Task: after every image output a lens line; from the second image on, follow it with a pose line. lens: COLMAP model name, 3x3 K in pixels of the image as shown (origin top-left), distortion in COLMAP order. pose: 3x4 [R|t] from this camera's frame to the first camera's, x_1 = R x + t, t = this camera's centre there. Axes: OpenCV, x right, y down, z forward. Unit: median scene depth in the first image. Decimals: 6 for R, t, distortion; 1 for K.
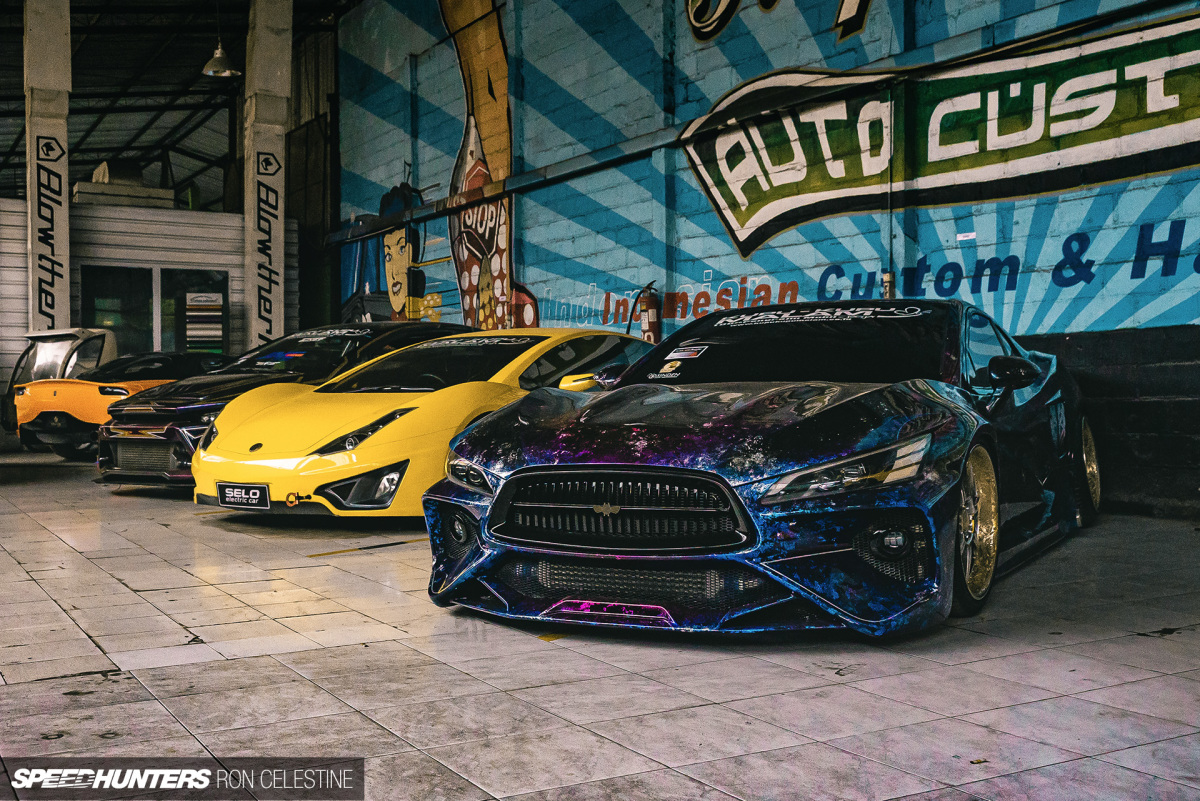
lens RADIAL K [[1240.9, 0, 600.0], [0, 1240.9, 400.5], [0, 0, 1]] dist [-0.003093, -0.001097]
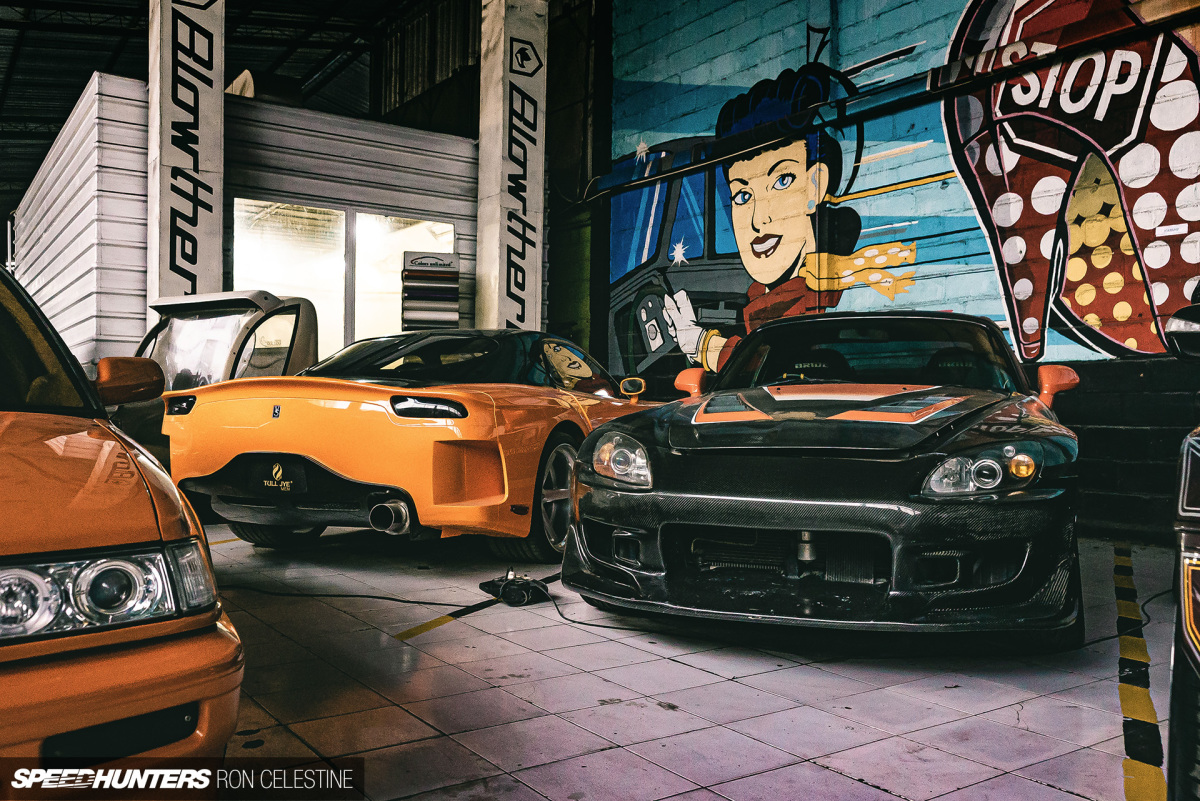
lens RADIAL K [[995.4, 0, 600.0], [0, 995.4, 400.5], [0, 0, 1]] dist [0.006538, 0.006046]
pose [[0.997894, 0.012711, 0.063607, -0.275051], [-0.011460, 0.999734, -0.019995, -0.002962], [-0.063845, 0.019224, 0.997775, 0.514180]]
